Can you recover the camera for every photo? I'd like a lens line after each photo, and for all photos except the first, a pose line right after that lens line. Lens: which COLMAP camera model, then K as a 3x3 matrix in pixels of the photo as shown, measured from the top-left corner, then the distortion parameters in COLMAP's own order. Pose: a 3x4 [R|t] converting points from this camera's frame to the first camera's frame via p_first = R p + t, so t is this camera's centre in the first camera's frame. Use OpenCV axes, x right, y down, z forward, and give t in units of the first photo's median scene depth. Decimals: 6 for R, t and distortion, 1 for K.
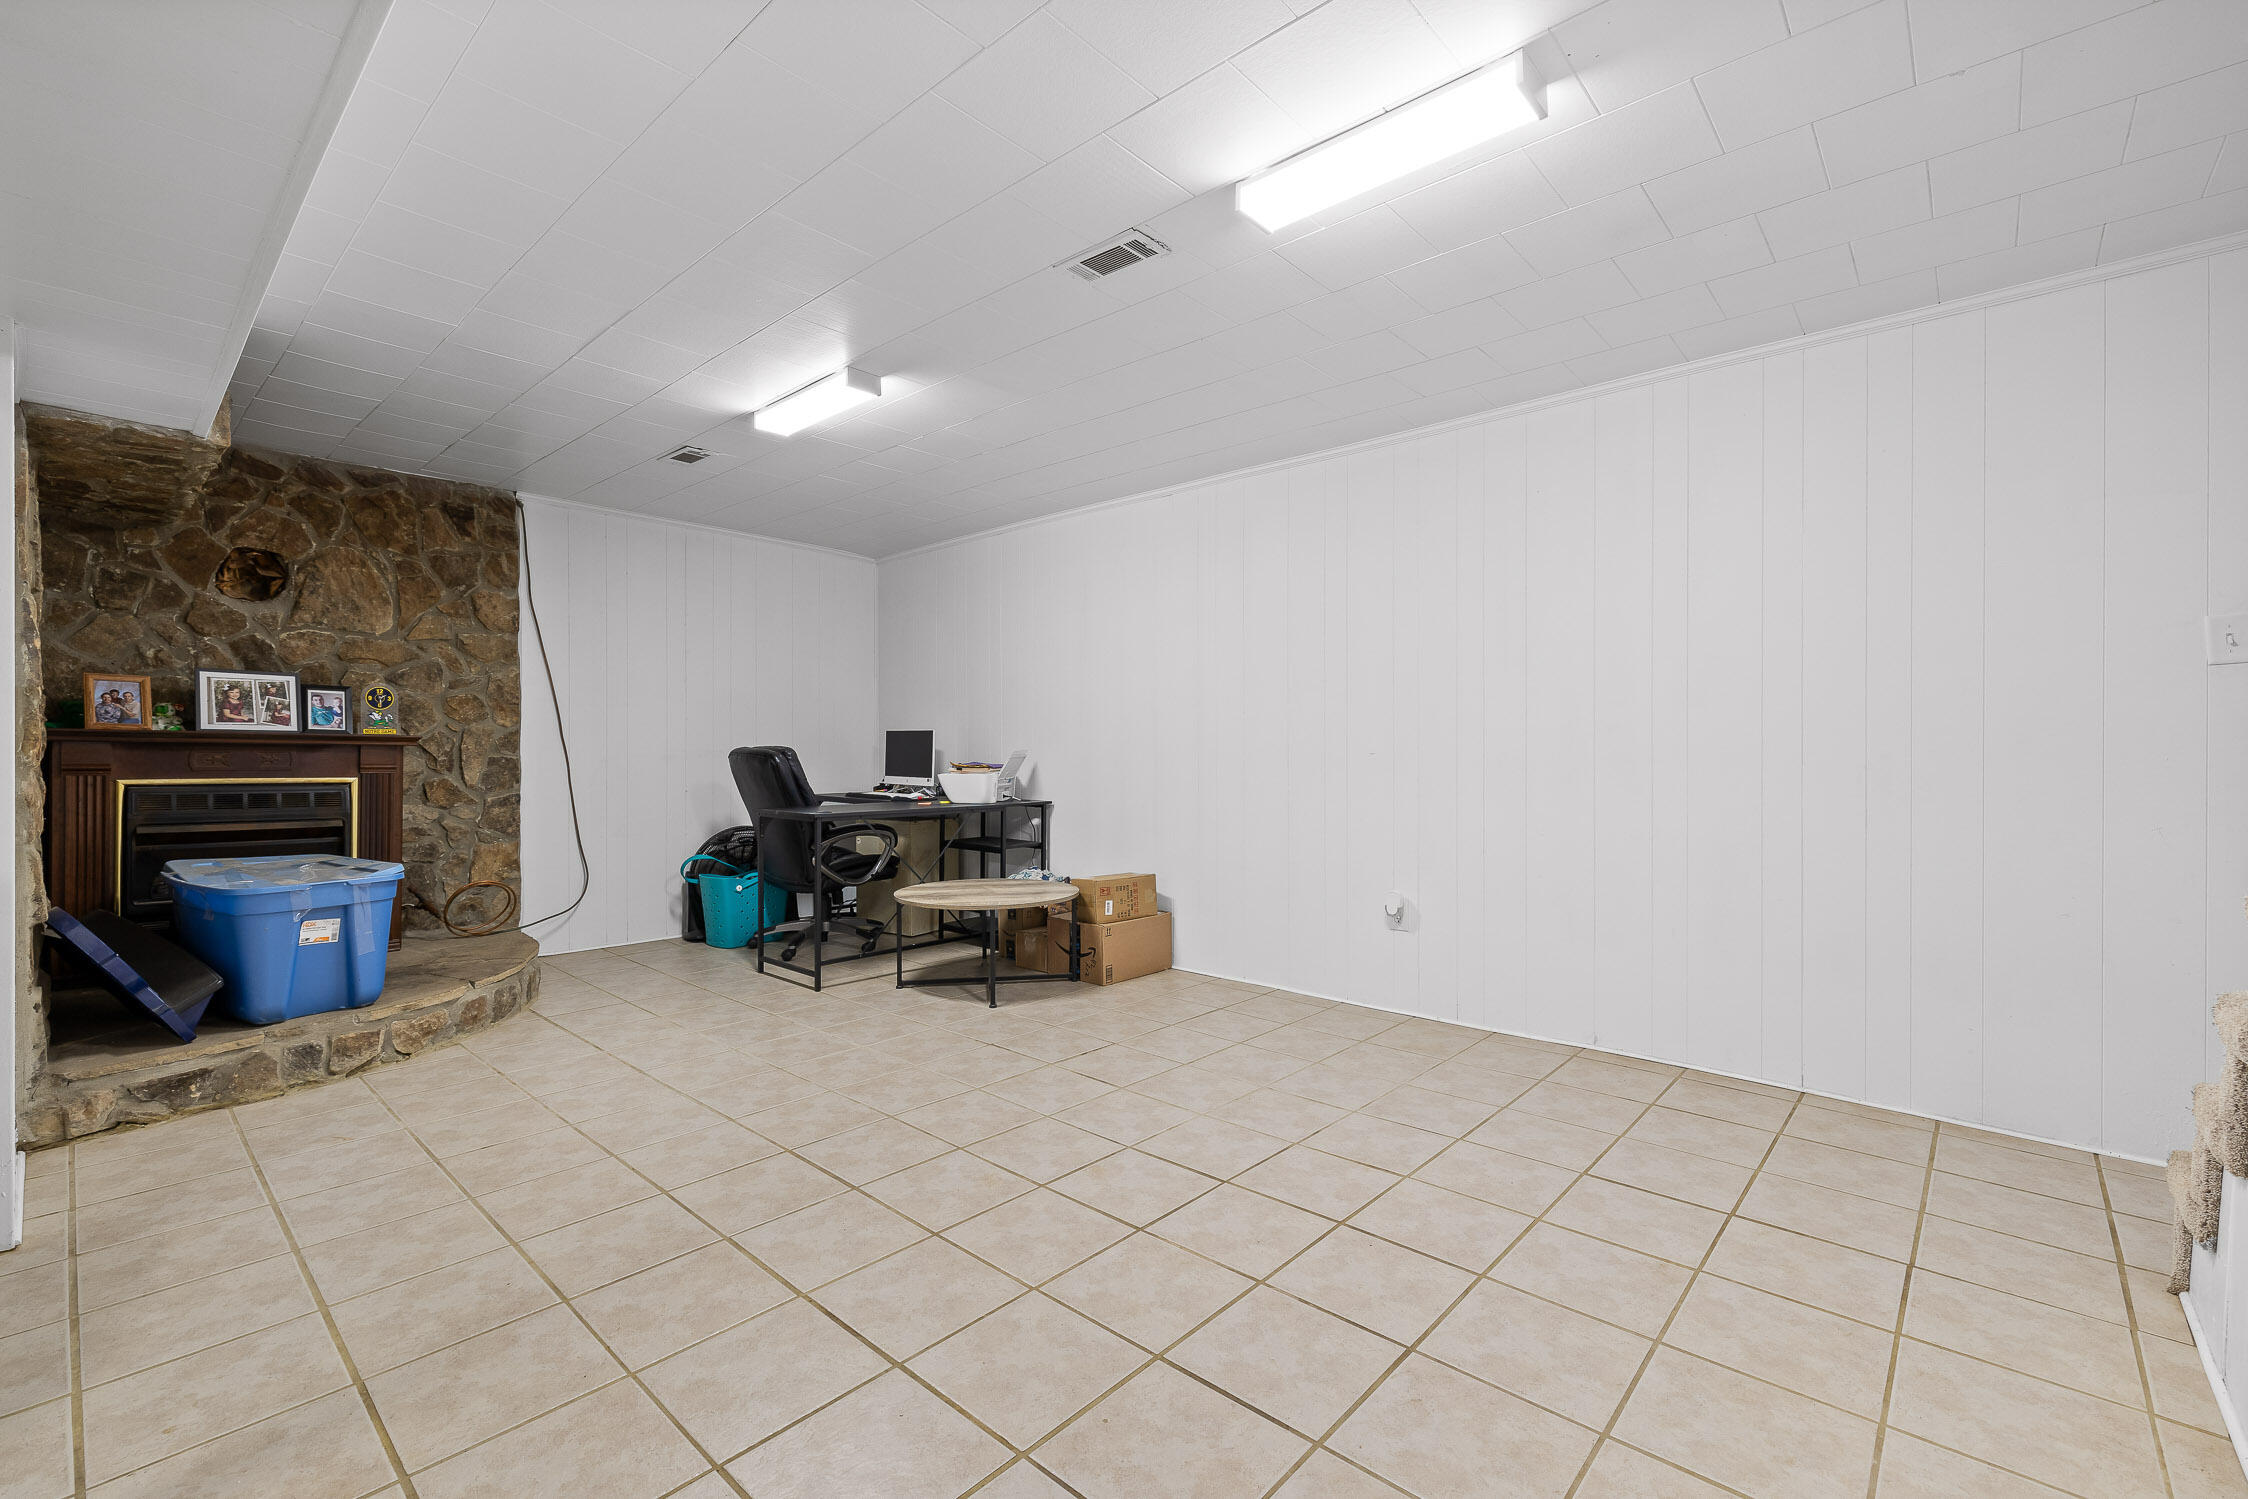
lens RADIAL K [[960.2, 0, 1124.0], [0, 960.2, 749.5], [0, 0, 1]] dist [-0.000990, -0.000284]
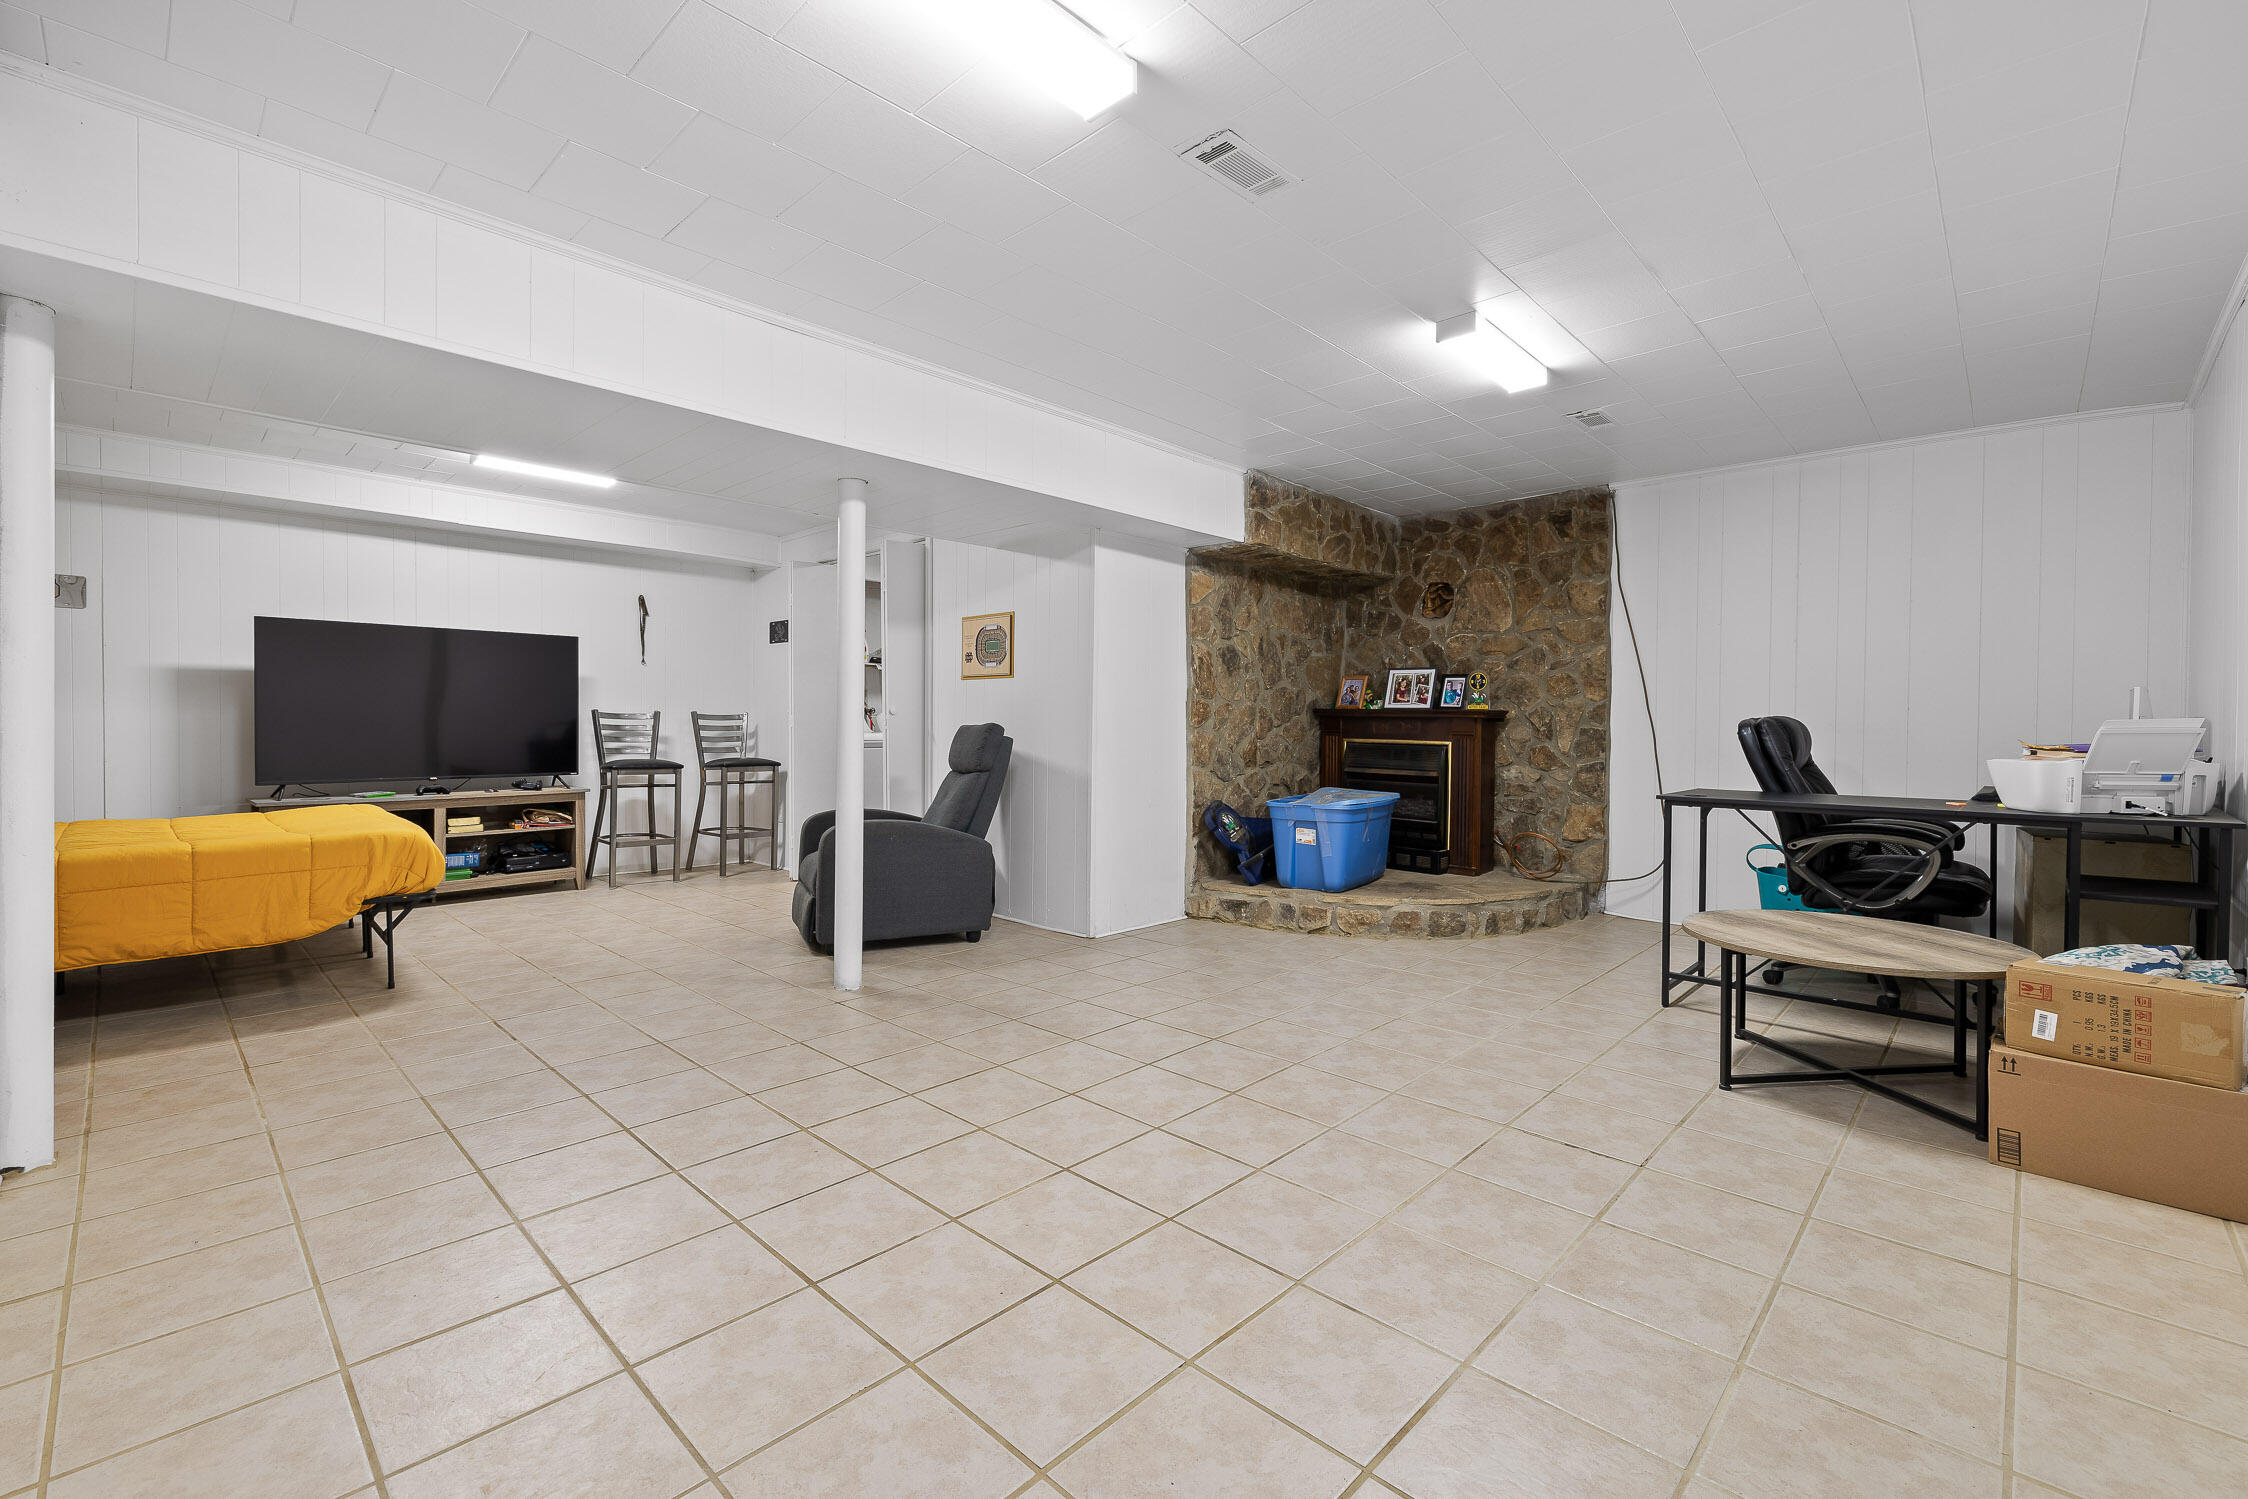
lens RADIAL K [[957.2, 0, 1120.8], [0, 957.2, 725.8], [0, 0, 1]] dist [-0.001196, 0.000083]
pose [[-0.029414, 0.000563, -0.999567, 0.564270], [-0.005071, 0.999987, 0.000713, 0.008493], [0.999554, 0.005090, -0.029410, 0.580975]]
